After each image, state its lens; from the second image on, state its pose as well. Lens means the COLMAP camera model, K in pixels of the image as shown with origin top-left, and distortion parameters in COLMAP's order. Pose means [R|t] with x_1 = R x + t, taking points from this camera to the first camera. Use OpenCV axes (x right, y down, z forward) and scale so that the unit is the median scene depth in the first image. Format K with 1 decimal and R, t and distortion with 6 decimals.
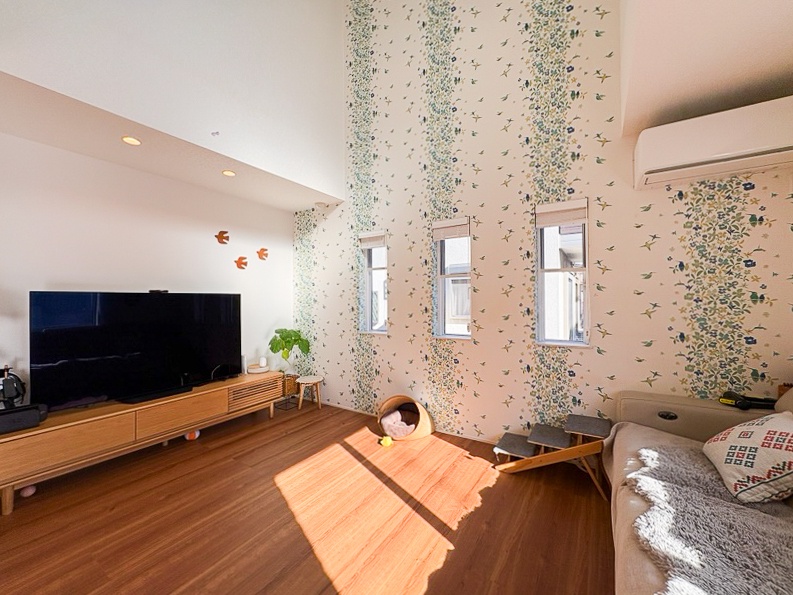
lens RADIAL K [[318.9, 0, 395.6], [0, 318.9, 304.9], [0, 0, 1]] dist [0.001594, -0.001104]
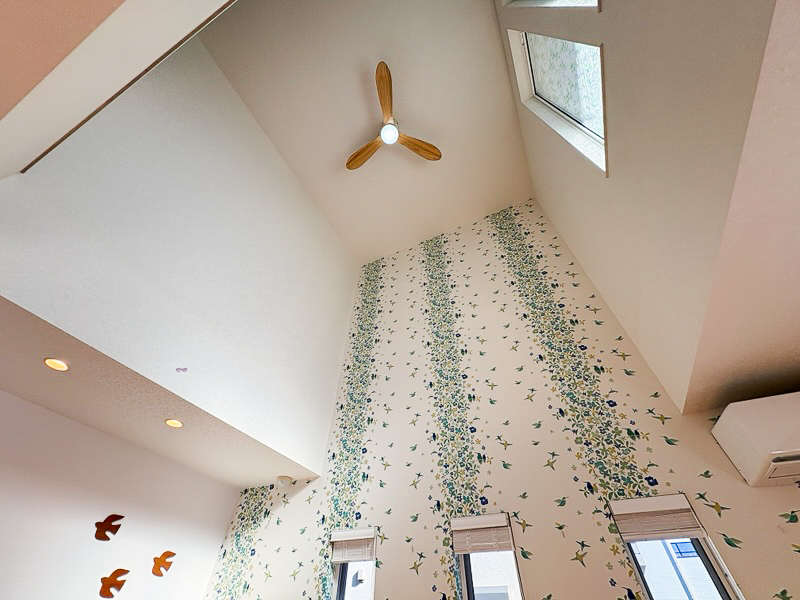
lens RADIAL K [[321.8, 0, 399.4], [0, 321.8, 294.1], [0, 0, 1]] dist [0.001594, -0.001104]
pose [[0.993126, 0.101940, 0.057519, -0.077114], [-0.024066, 0.658753, -0.751974, -0.060433], [-0.114547, 0.745421, 0.656679, 0.218170]]
